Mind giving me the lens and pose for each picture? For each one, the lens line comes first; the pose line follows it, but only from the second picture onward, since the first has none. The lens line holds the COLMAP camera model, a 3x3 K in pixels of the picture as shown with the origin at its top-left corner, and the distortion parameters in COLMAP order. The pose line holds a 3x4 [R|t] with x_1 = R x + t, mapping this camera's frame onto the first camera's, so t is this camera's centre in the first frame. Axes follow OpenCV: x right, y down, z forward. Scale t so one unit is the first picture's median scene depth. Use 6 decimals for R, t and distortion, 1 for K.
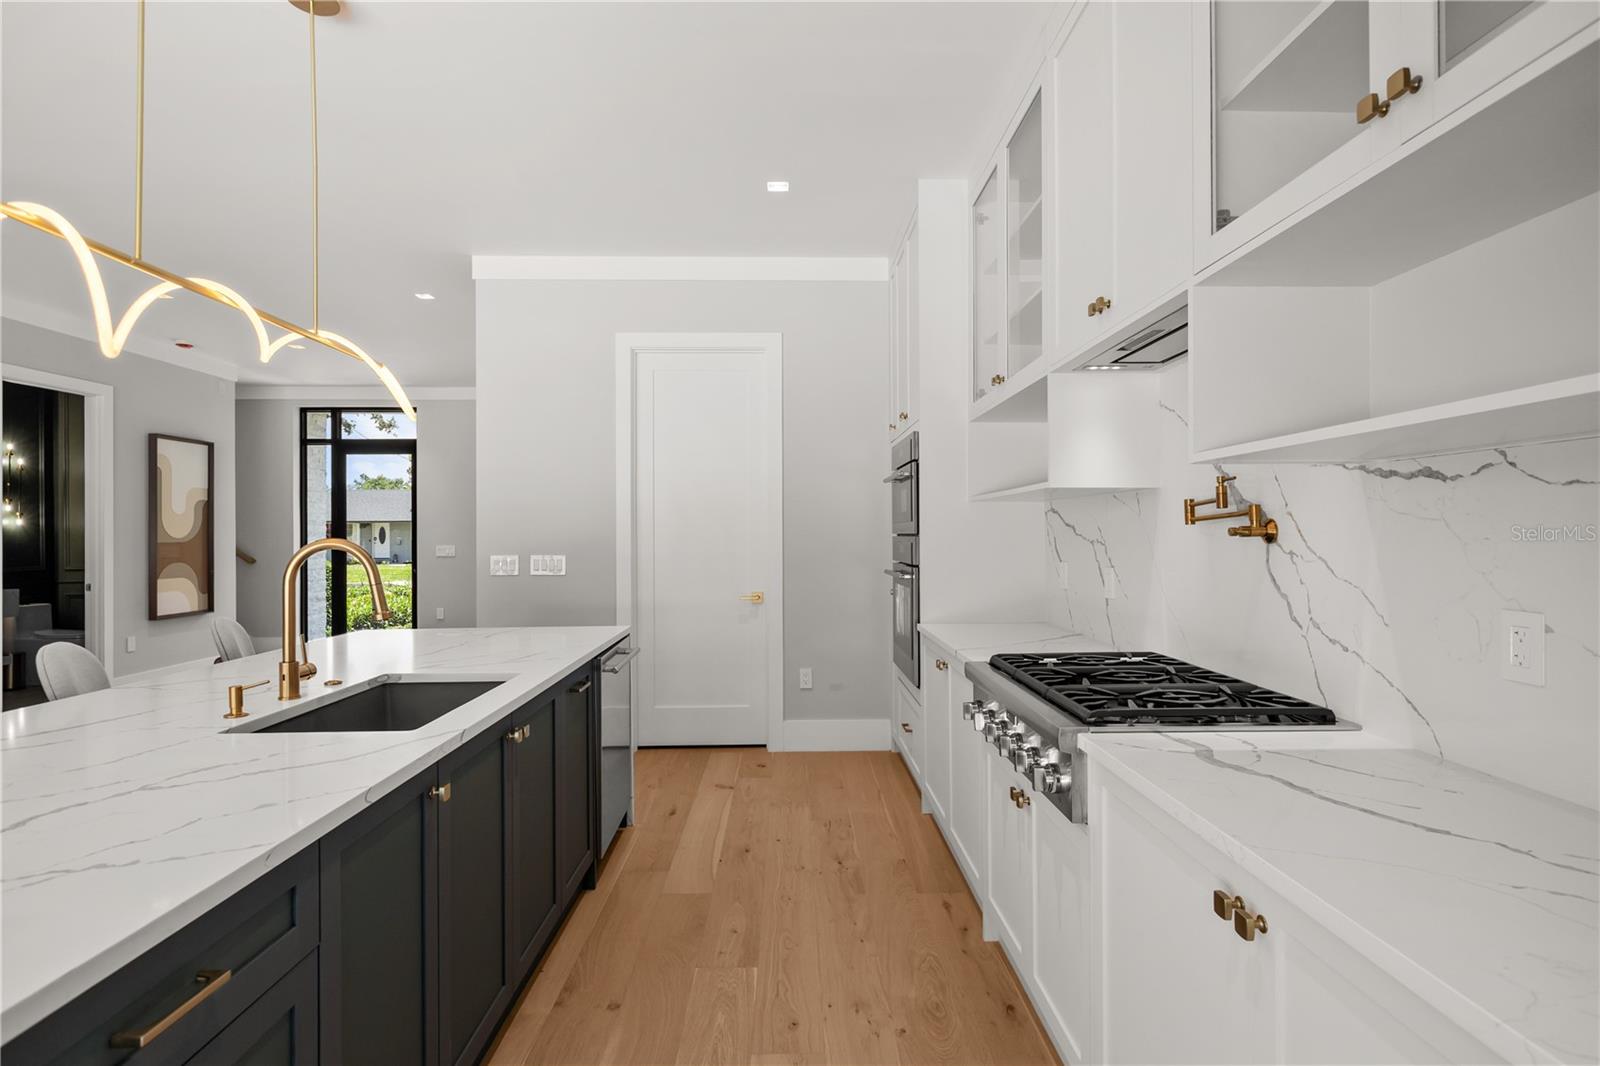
lens RADIAL K [[814.4, 0, 804.2], [0, 814.4, 527.8], [0, 0, 1]] dist [-0.002622, 0.000304]
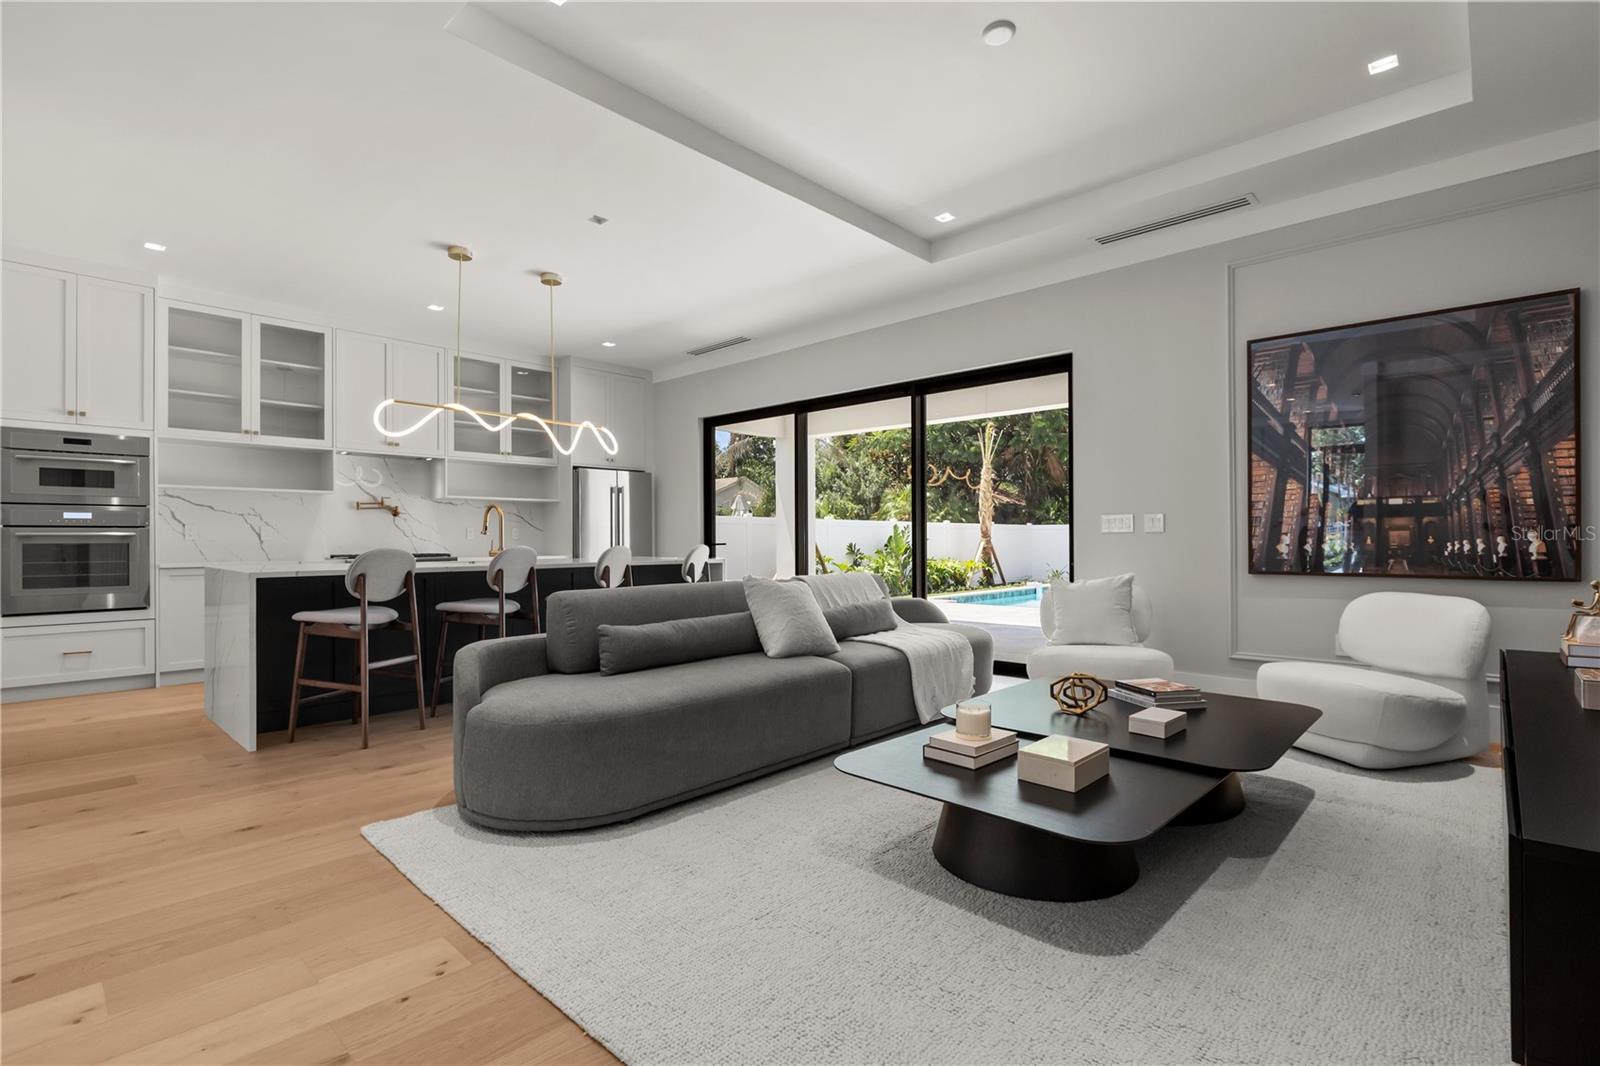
lens RADIAL K [[744.1, 0, 802.5], [0, 744.1, 538.2], [0, 0, 1]] dist [-0.001085, -0.000317]
pose [[-0.707145, 0.012265, 0.706963, -2.918949], [0.007970, 0.999924, -0.009375, 0.153593], [-0.707024, -0.000995, -0.707189, 1.924648]]
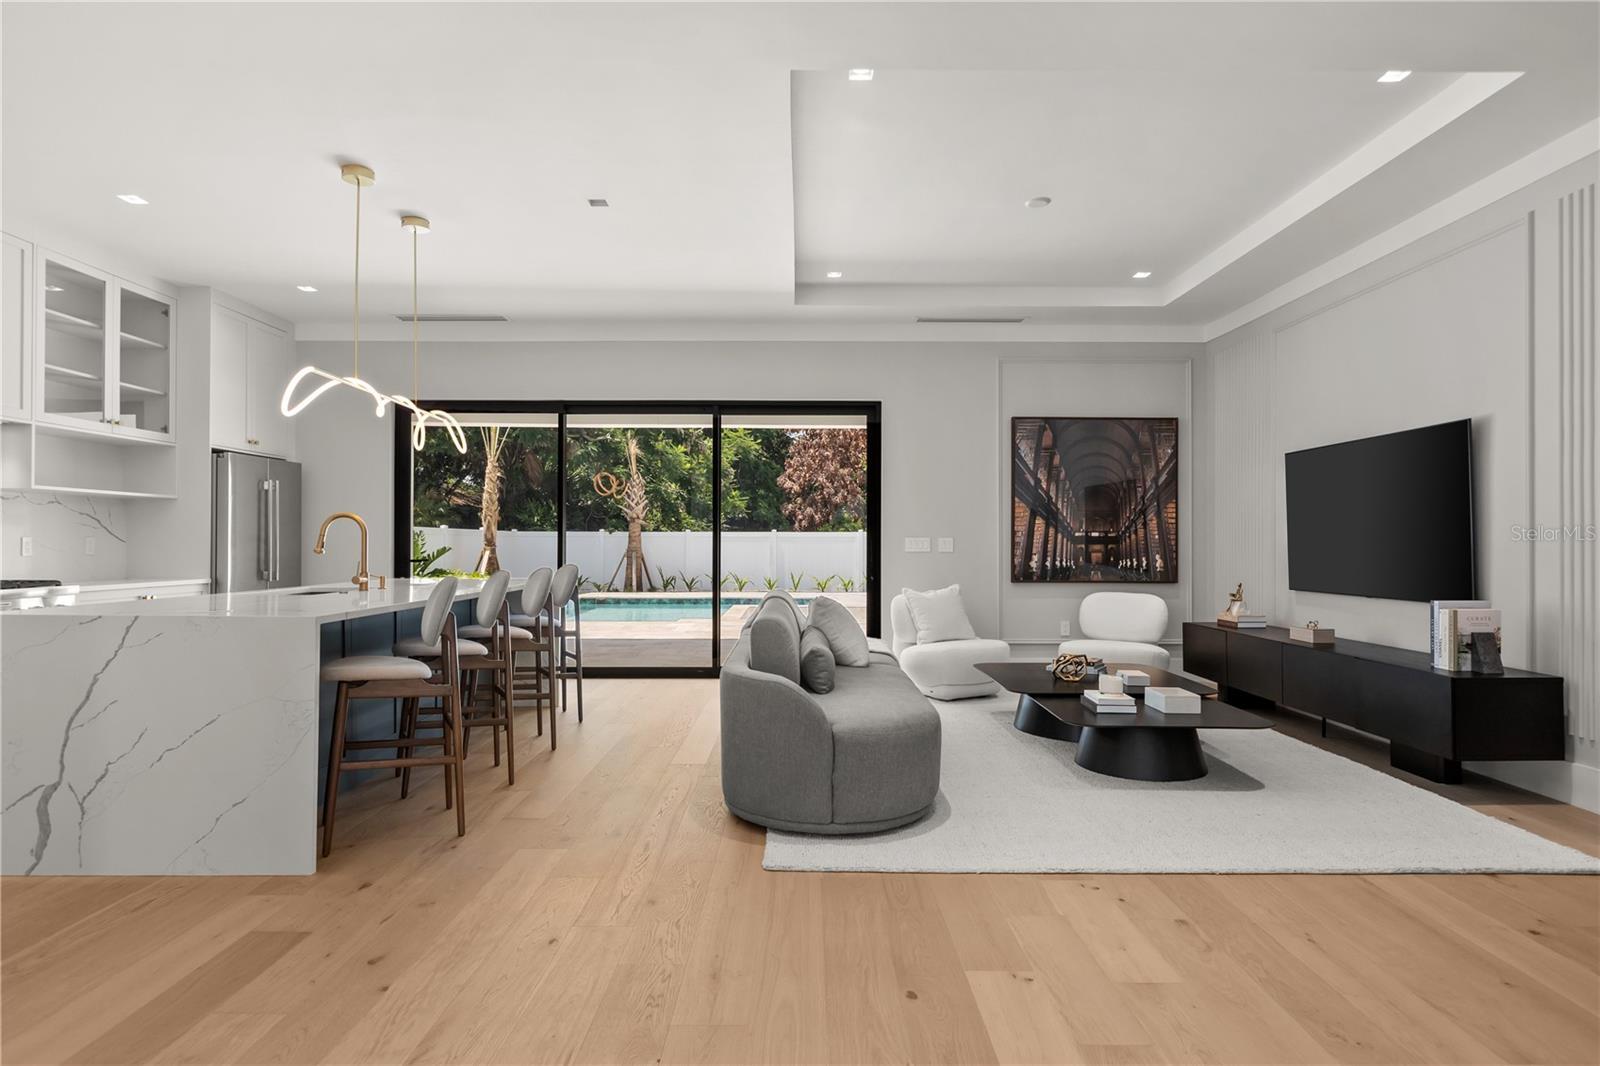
lens RADIAL K [[865.7, 0, 800.0], [0, 865.7, 533.0], [0, 0, 1]] dist [0.002801, 0.000063]
pose [[-0.999442, 0.005539, 0.032934, -1.688040], [0.005040, 0.999871, -0.015221, 0.100220], [-0.033014, -0.015047, -0.999342, 2.934807]]
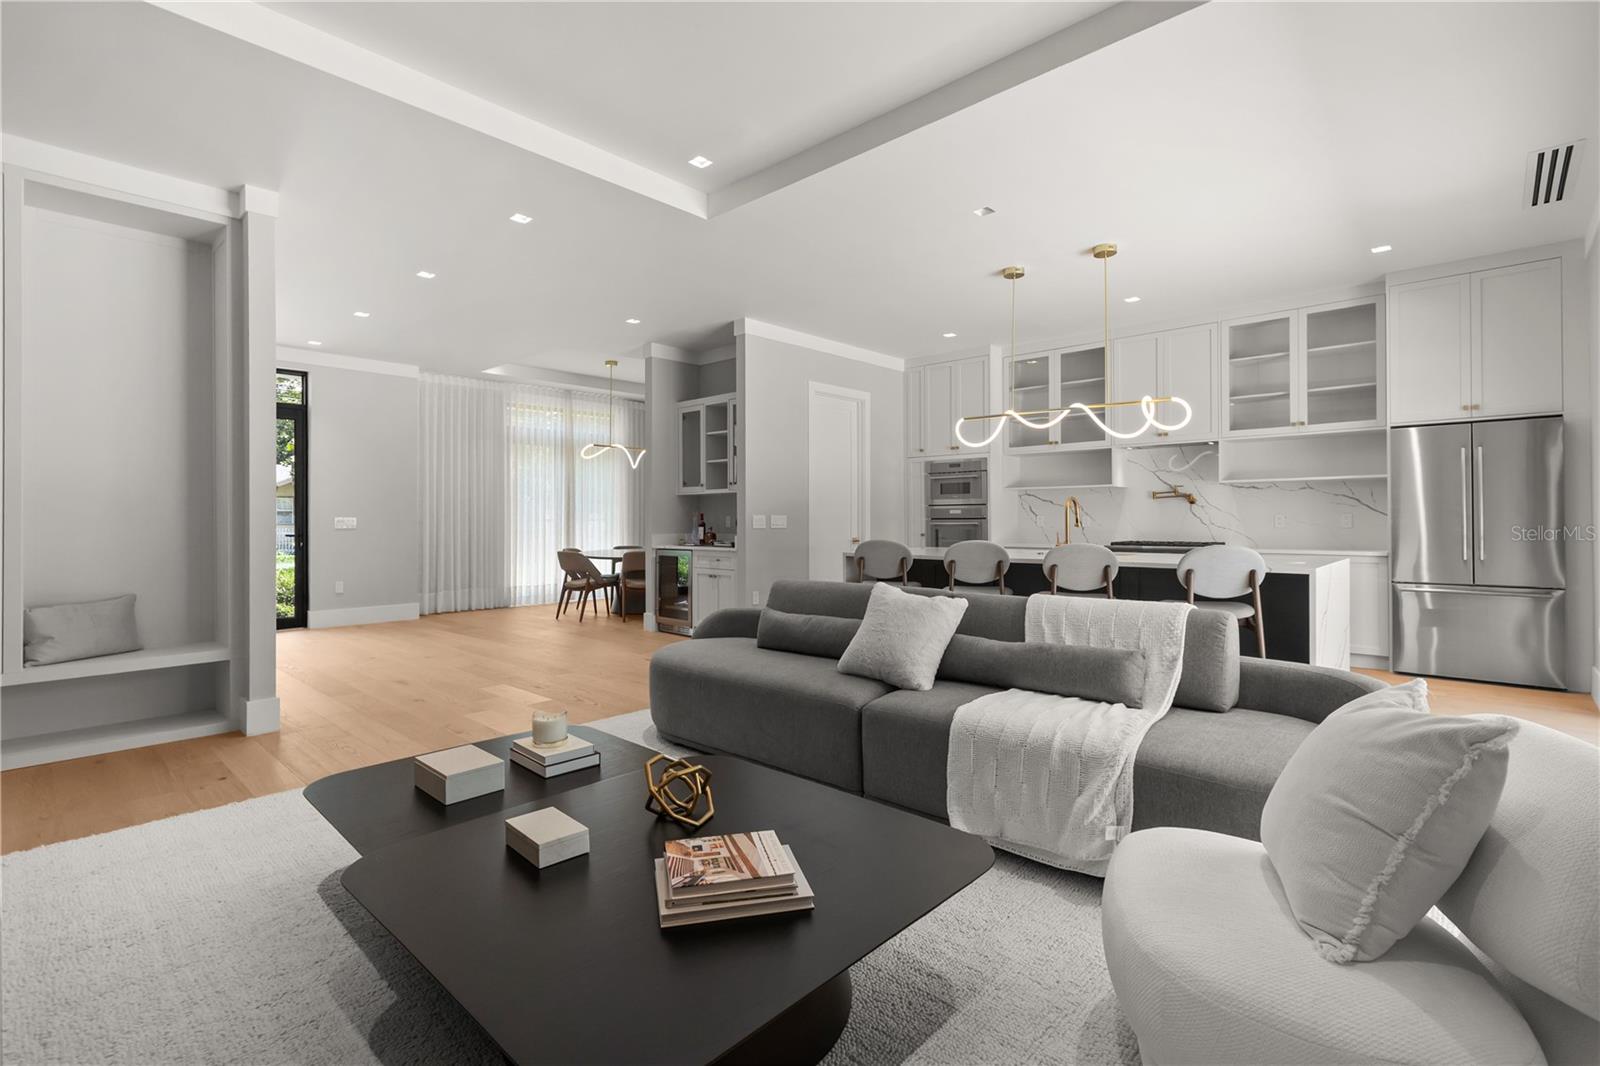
lens RADIAL K [[739.0, 0, 800.6], [0, 739.0, 521.5], [0, 0, 1]] dist [-0.000685, 0.000039]
pose [[0.705638, 0.005734, 0.708549, -2.840447], [-0.005069, 0.999983, -0.003044, 0.109450], [-0.708554, -0.001444, 0.705655, -0.109842]]
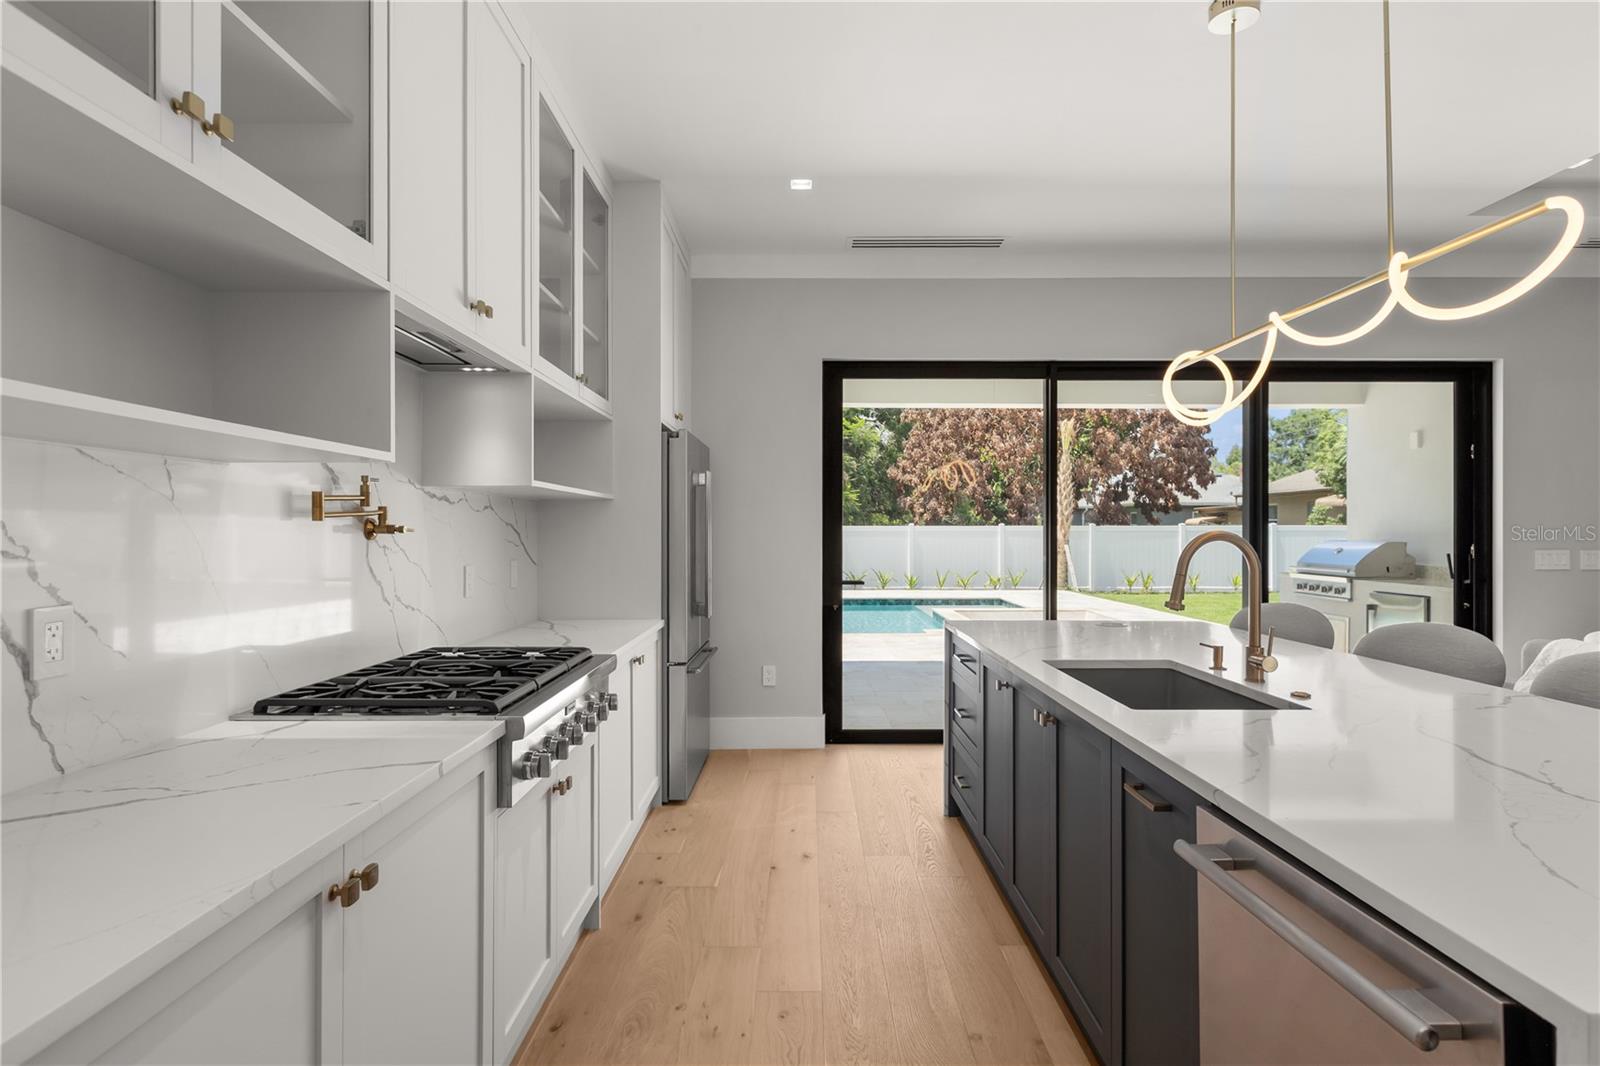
lens RADIAL K [[814.4, 0, 804.2], [0, 814.4, 527.8], [0, 0, 1]] dist [-0.002622, 0.000304]
pose [[-0.999544, 0.007239, 0.029309, -0.070958], [0.006992, 0.999939, -0.008516, 0.015743], [-0.029369, -0.008307, -0.999534, 1.954272]]
